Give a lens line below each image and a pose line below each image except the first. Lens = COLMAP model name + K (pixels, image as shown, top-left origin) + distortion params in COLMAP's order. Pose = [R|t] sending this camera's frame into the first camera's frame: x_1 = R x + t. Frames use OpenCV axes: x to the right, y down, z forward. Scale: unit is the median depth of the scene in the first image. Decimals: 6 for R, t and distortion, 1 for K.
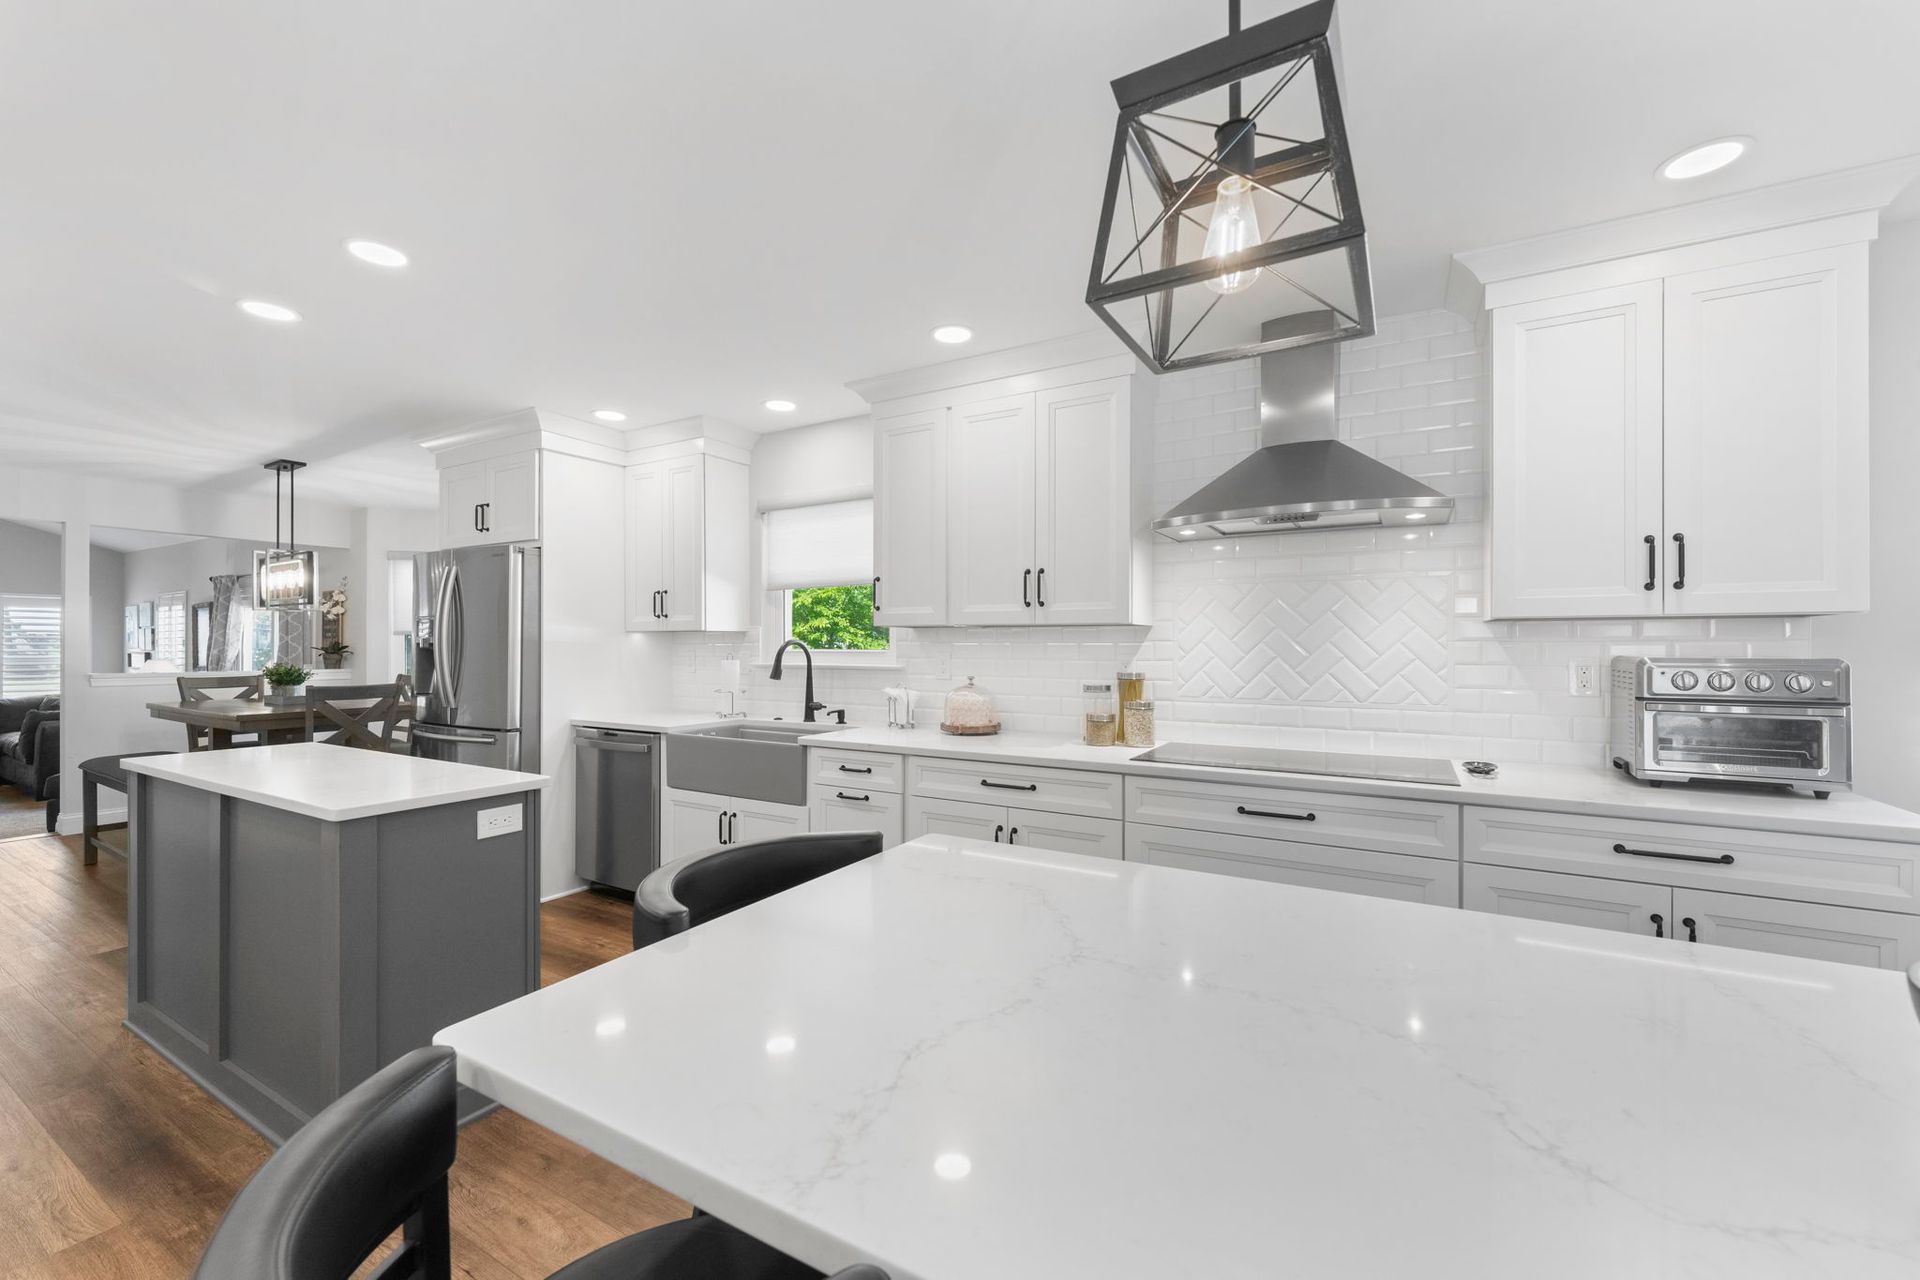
lens RADIAL K [[767.1, 0, 956.6], [0, 767.1, 645.0], [0, 0, 1]] dist [0.000838, -0.000047]
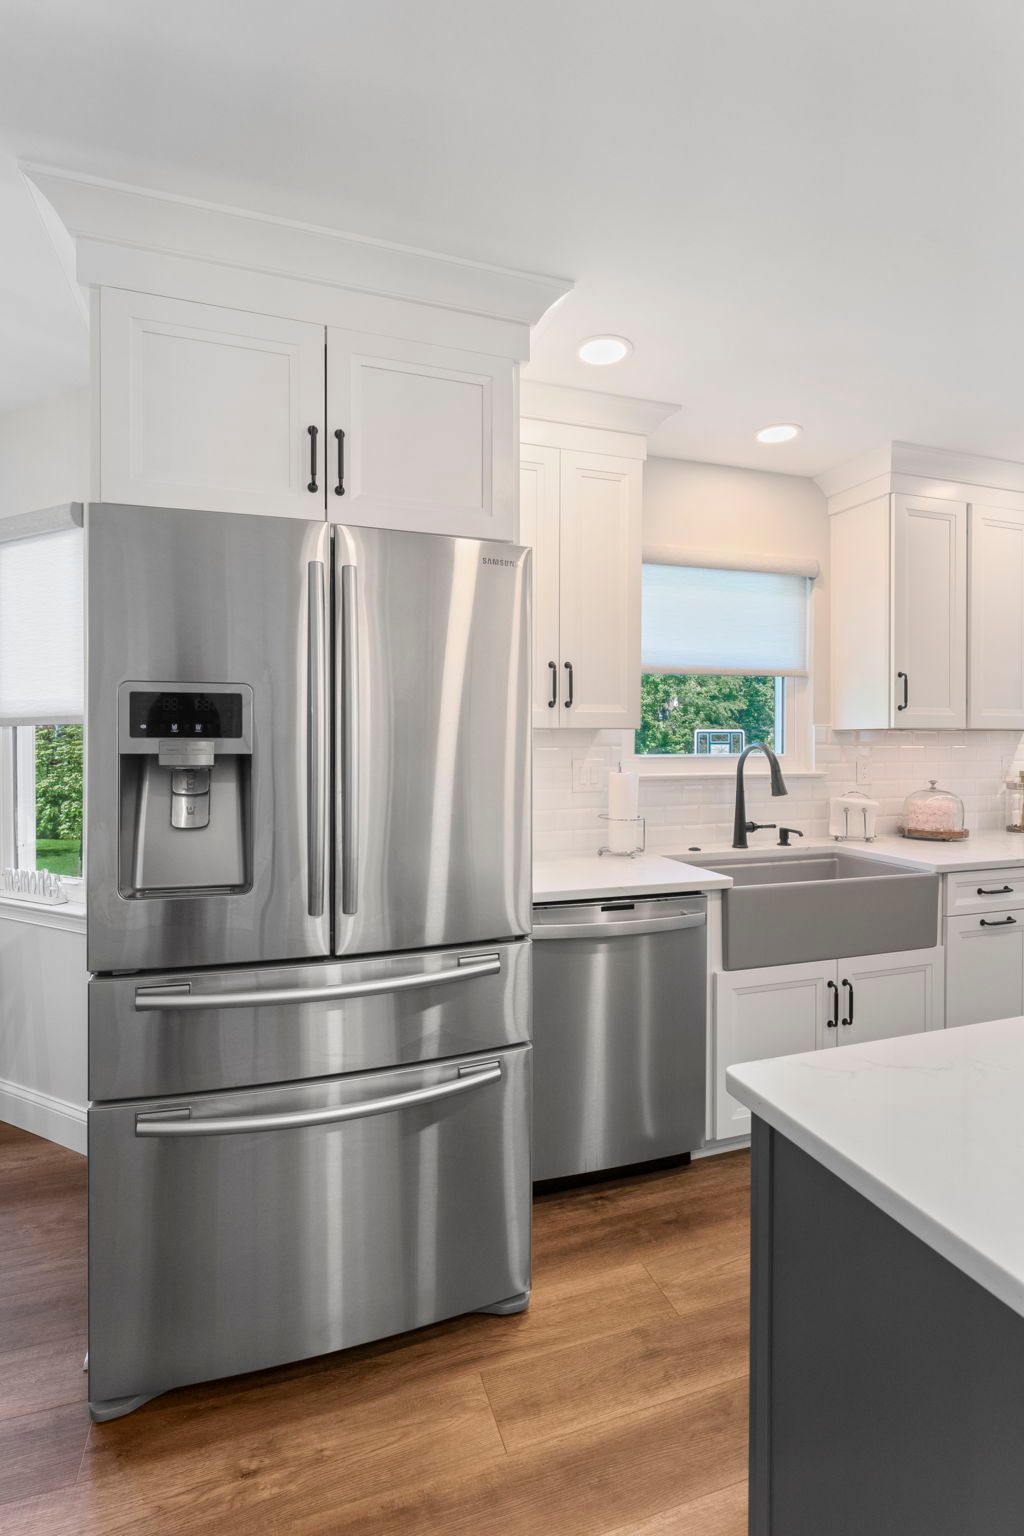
lens RADIAL K [[728.1, 0, 511.0], [0, 728.1, 747.3], [0, 0, 1]] dist [-0.000872, -0.000134]
pose [[0.658074, -0.008657, 0.752904, -0.914211], [-0.000525, 0.999928, 0.011956, -0.011041], [-0.752953, -0.008263, 0.658022, 0.698696]]
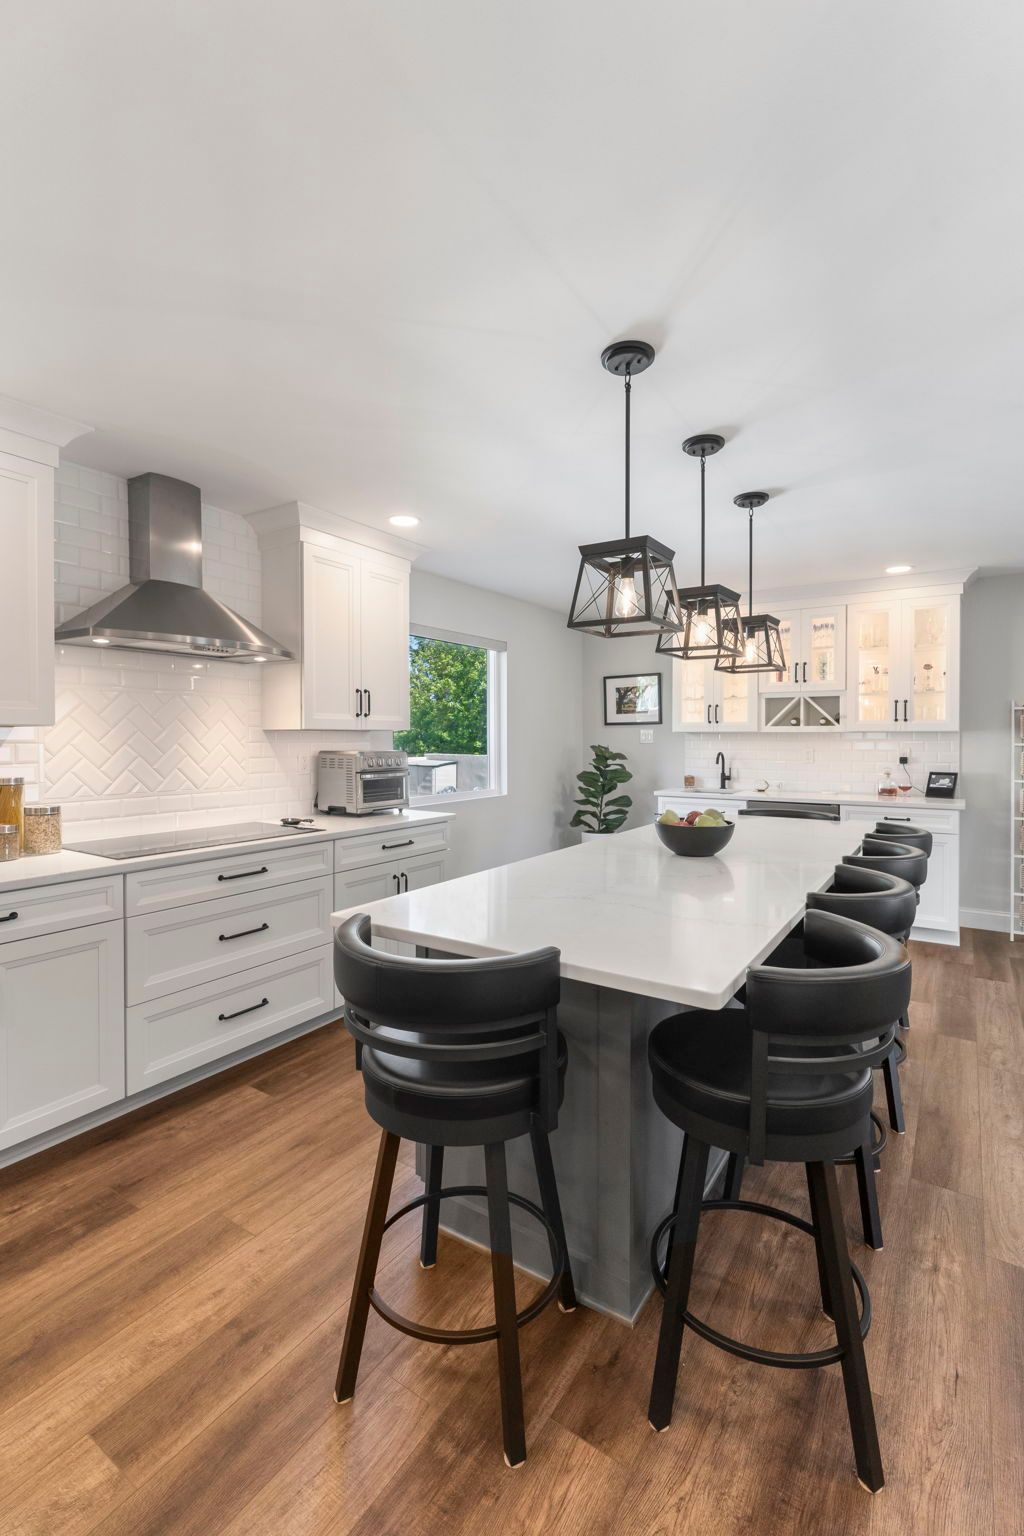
lens RADIAL K [[687.5, 0, 517.5], [0, 687.5, 745.2], [0, 0, 1]] dist [0.001179, -0.000138]
pose [[0.052123, -0.010494, 0.998586, -0.451594], [-0.001232, 0.999943, 0.010572, -0.010248], [-0.998640, -0.001782, 0.052107, 0.276920]]
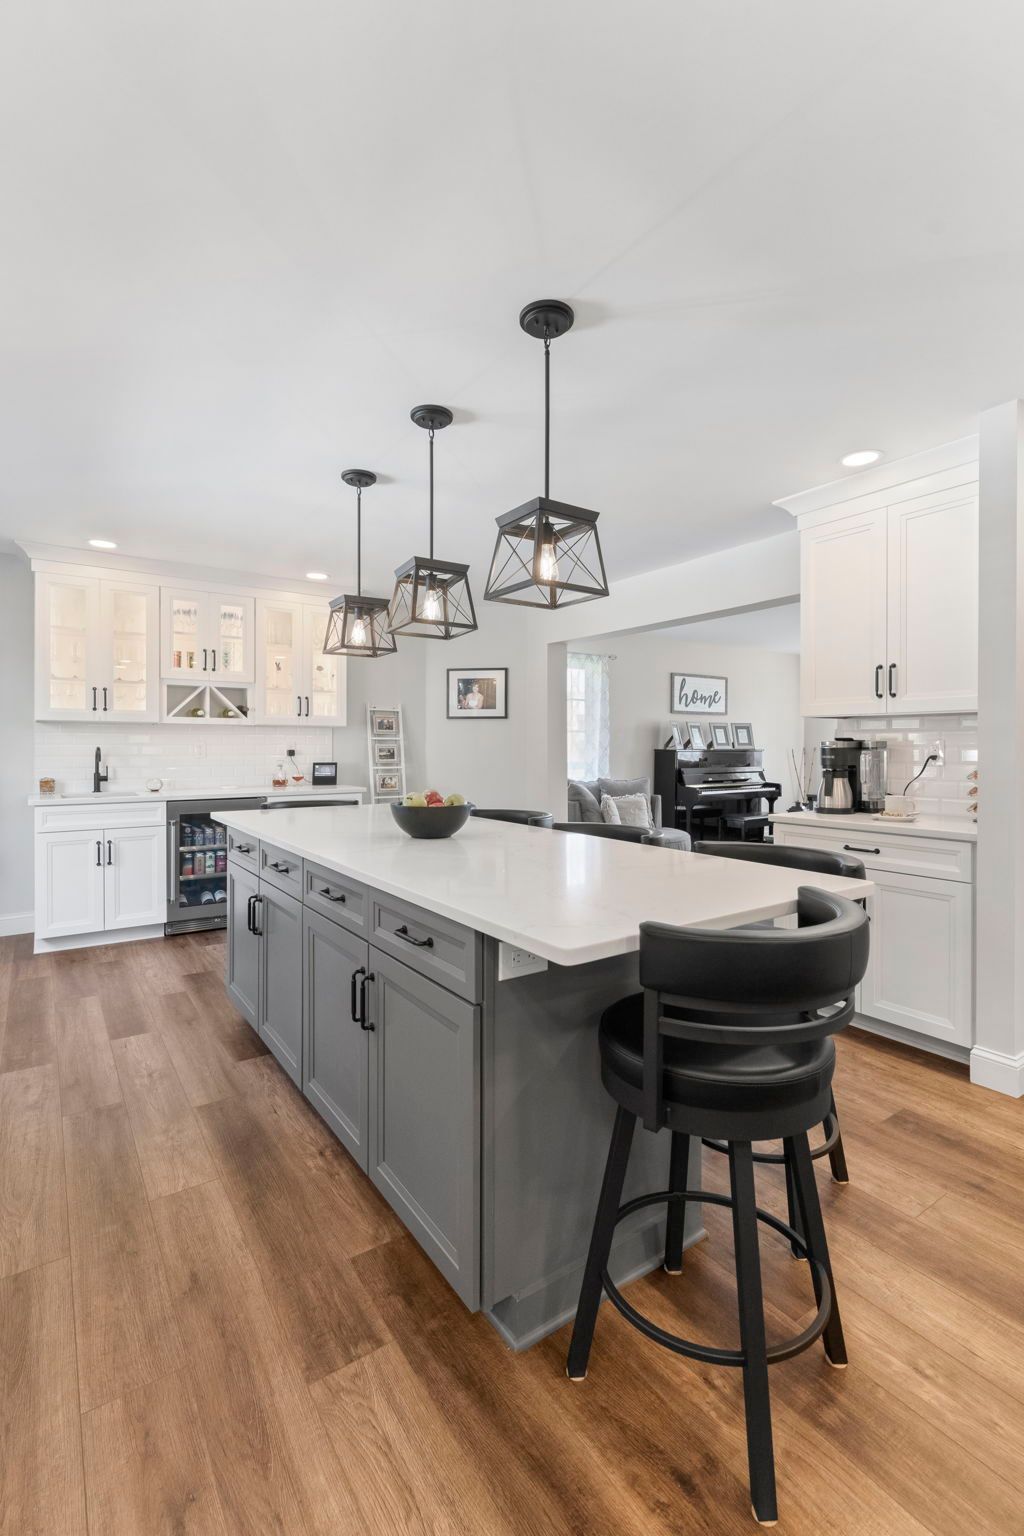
lens RADIAL K [[689.6, 0, 516.2], [0, 689.6, 746.3], [0, 0, 1]] dist [0.000246, -0.000696]
pose [[-0.904743, -0.000927, 0.425958, -0.120330], [-0.001288, 0.999999, -0.000560, 0.018364], [-0.425957, -0.001055, -0.904743, 0.697029]]
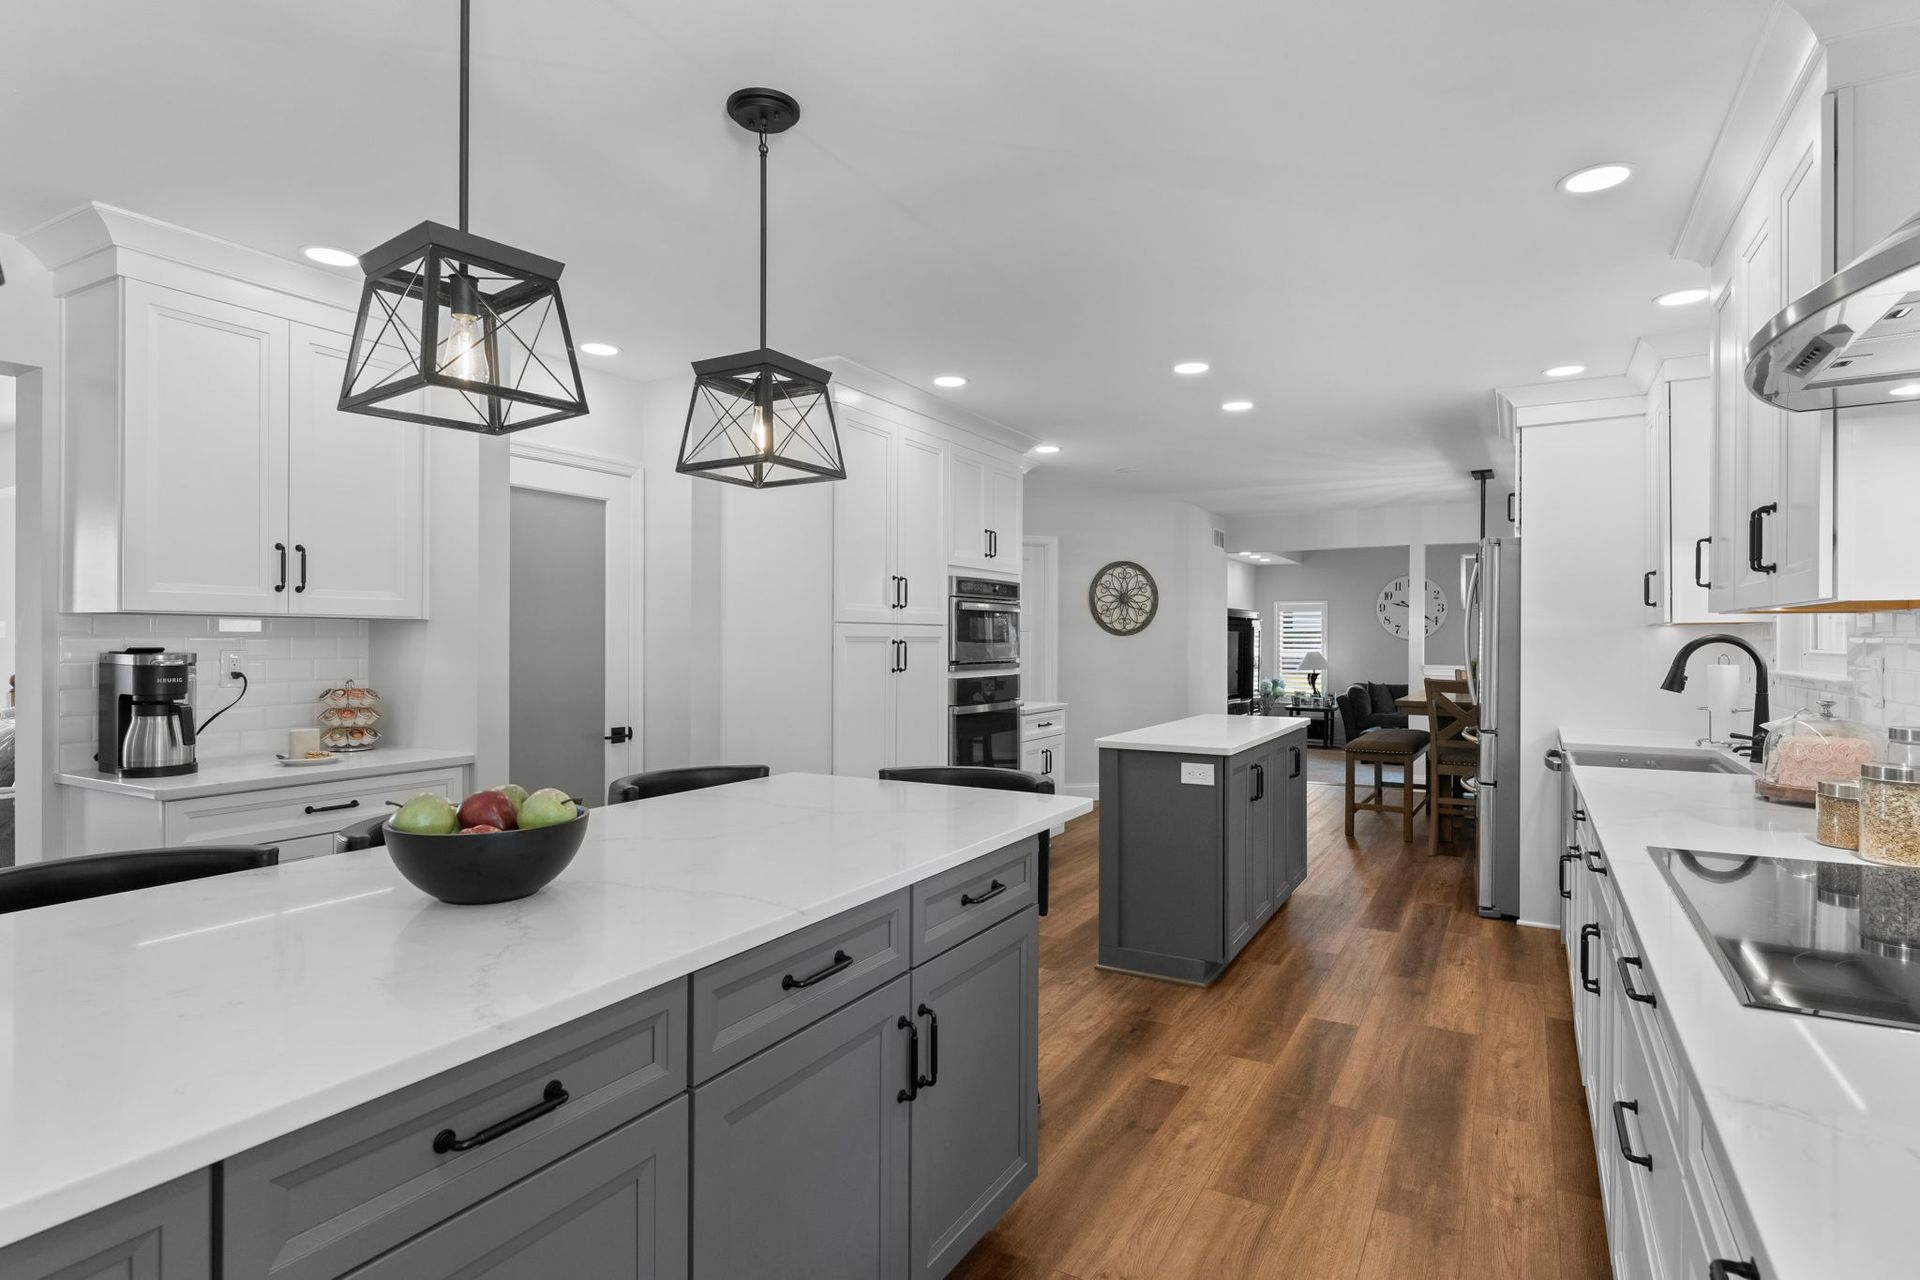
lens RADIAL K [[980.9, 0, 952.3], [0, 980.9, 641.6], [0, 0, 1]] dist [-0.002561, -0.001148]
pose [[0.001818, 0.001495, -0.999997, 0.632646], [-0.002500, 0.999996, 0.001491, -0.001043], [0.999995, 0.002497, 0.001821, 0.326883]]
